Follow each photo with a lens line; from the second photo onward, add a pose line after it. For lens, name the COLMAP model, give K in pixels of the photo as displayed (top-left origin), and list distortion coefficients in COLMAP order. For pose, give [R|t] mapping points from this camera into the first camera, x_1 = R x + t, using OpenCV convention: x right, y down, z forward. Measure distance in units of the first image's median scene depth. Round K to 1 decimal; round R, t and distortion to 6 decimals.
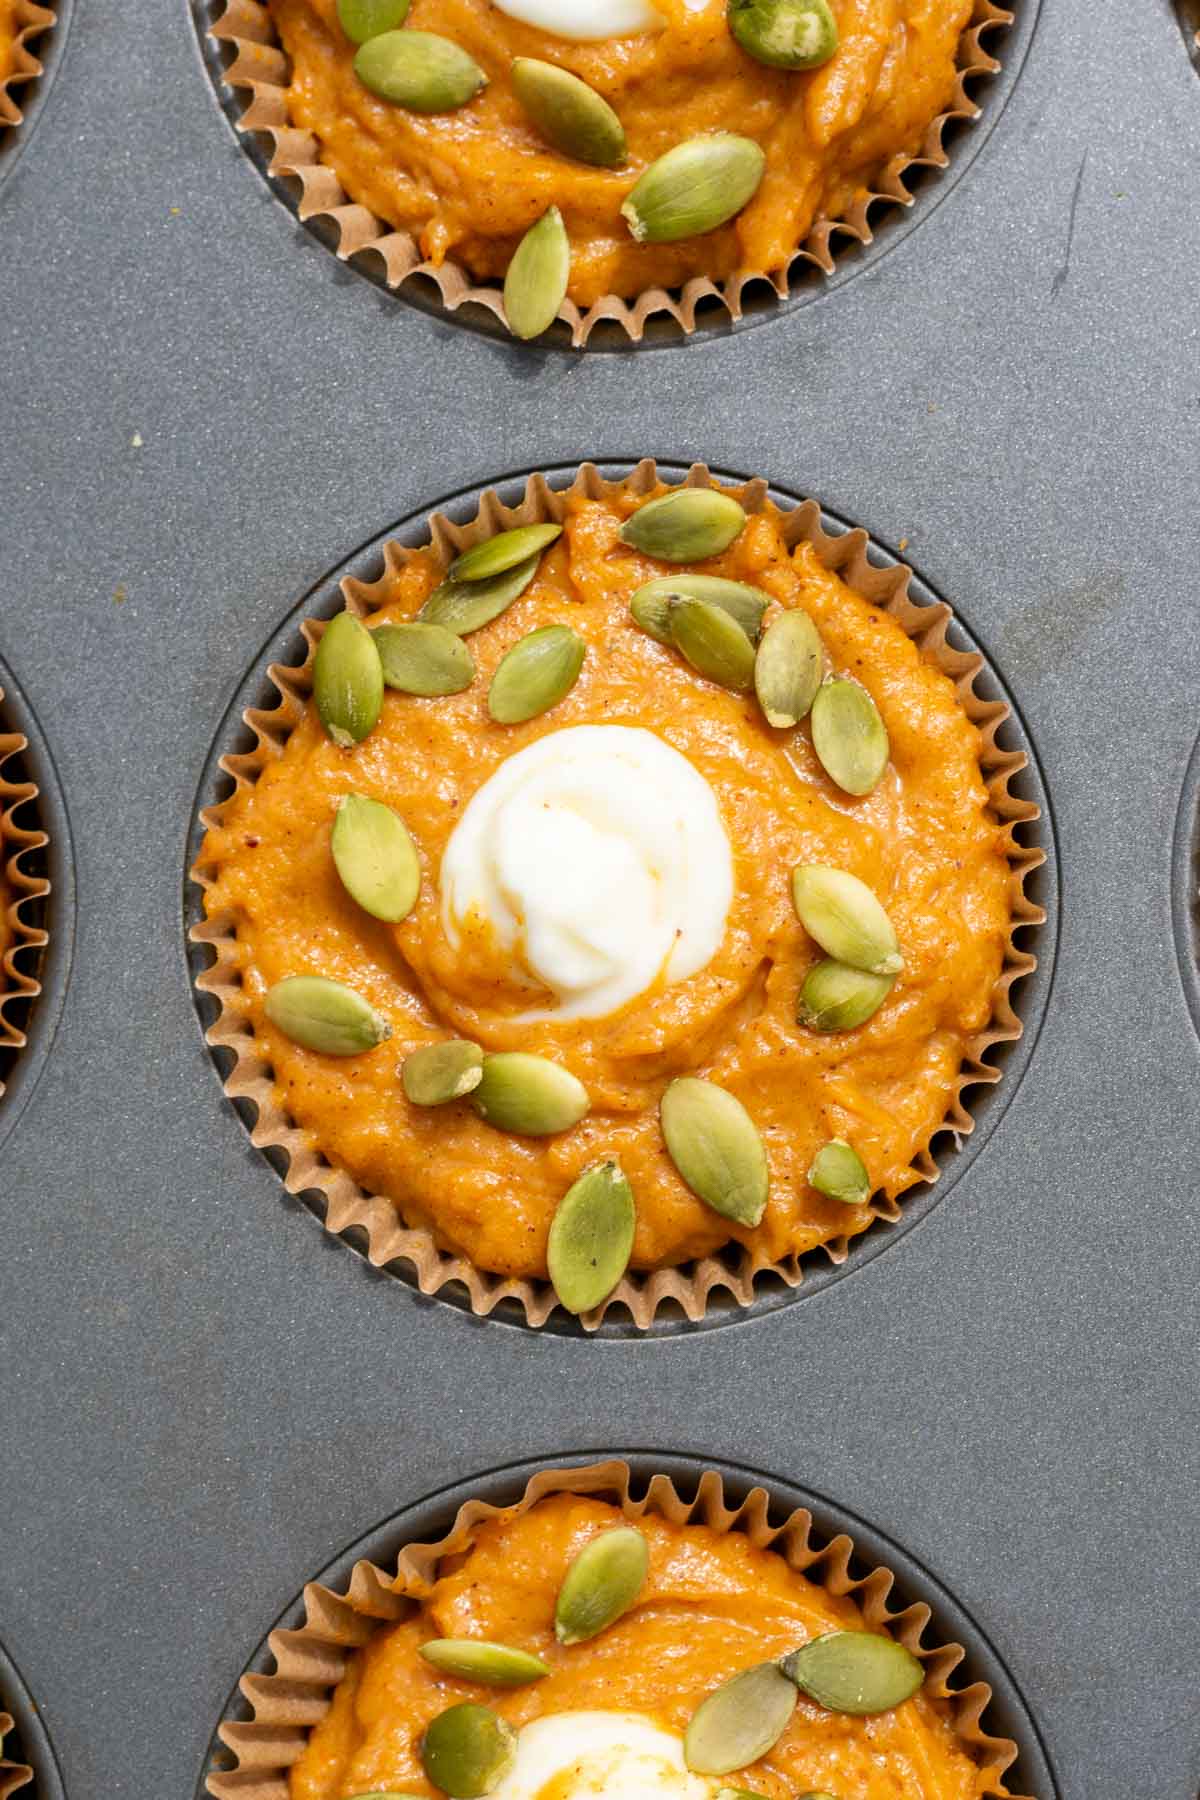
lens RADIAL K [[5331.3, 0, 595.5], [0, 5331.3, 909.6], [0, 0, 1]] dist [0.059263, 0.000000]
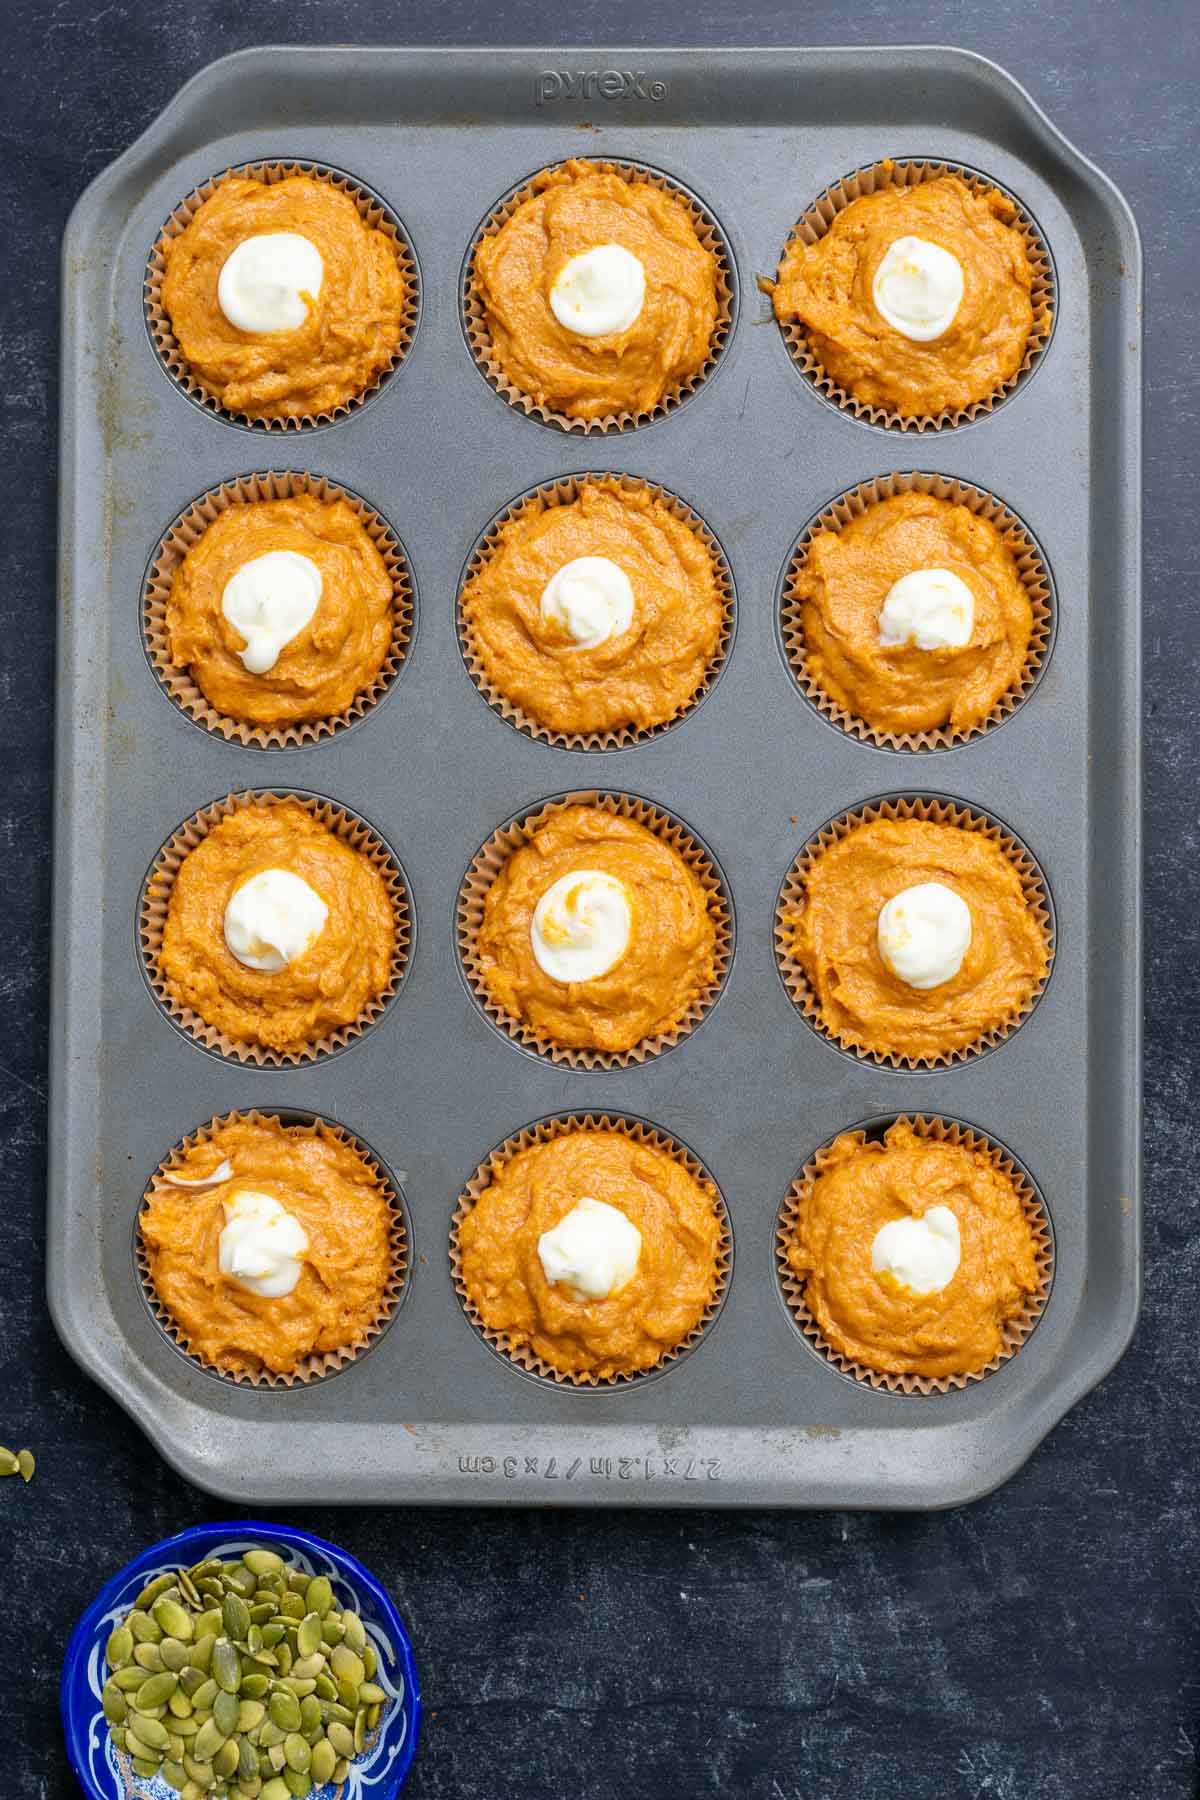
lens RADIAL K [[5331.3, 0, 569.2], [0, 5331.3, 969.6], [0, 0, 1]] dist [0.059263, 0.000000]
pose [[0.999095, 0.014818, 0.039868, -0.133020], [-0.015222, 0.999836, 0.009854, 0.176149], [-0.039716, -0.010452, 0.999156, -2.114701]]
